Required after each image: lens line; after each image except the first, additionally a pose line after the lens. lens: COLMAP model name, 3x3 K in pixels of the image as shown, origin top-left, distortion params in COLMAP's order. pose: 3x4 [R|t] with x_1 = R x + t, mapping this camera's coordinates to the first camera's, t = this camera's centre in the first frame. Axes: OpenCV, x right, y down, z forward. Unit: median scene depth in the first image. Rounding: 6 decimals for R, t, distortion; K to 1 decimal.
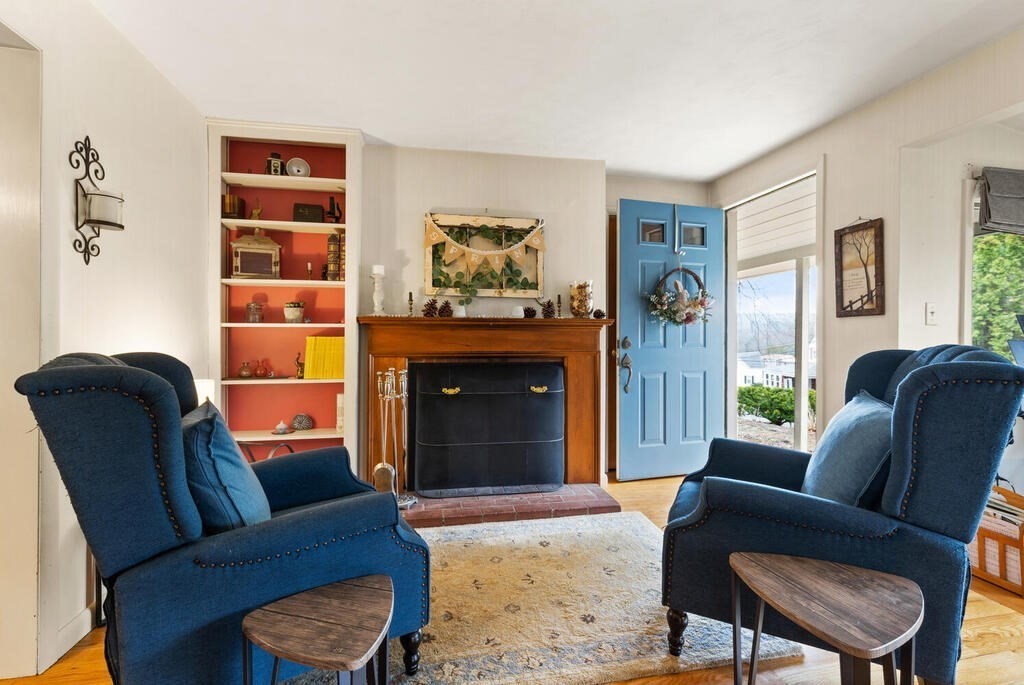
lens RADIAL K [[468.9, 0, 512.5], [0, 468.9, 336.5], [0, 0, 1]] dist [0.004313, -0.001365]
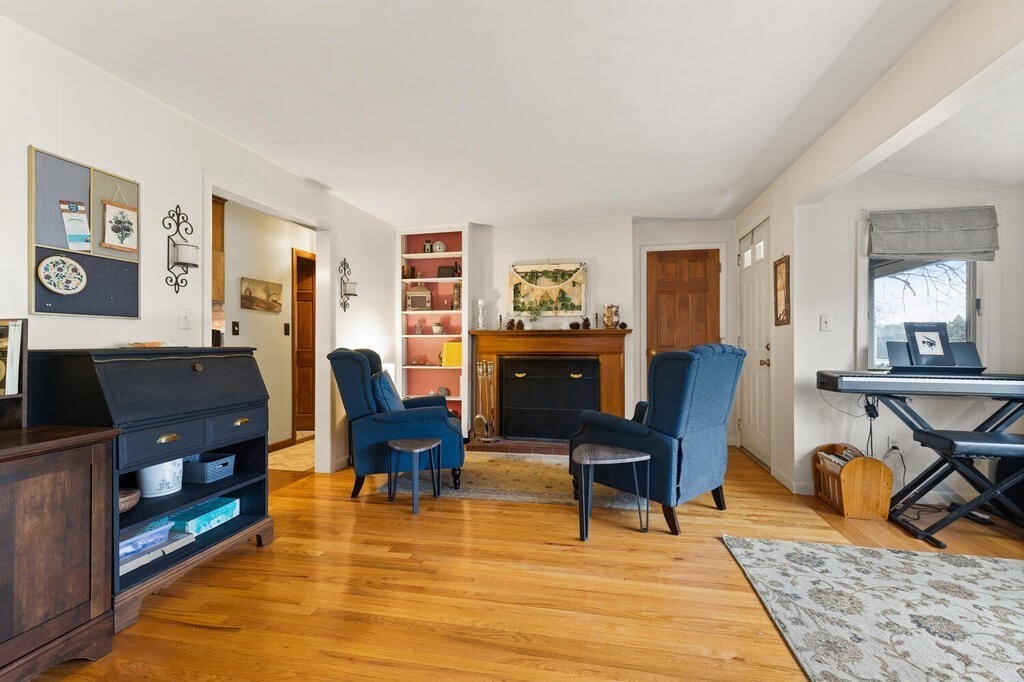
lens RADIAL K [[468.9, 0, 514.1], [0, 468.9, 343.9], [0, 0, 1]] dist [0.004313, -0.001365]
pose [[0.921142, -0.005797, -0.389184, 0.481205], [0.006518, 0.999979, 0.000532, 0.006508], [0.389172, -0.003027, 0.921160, -0.509873]]
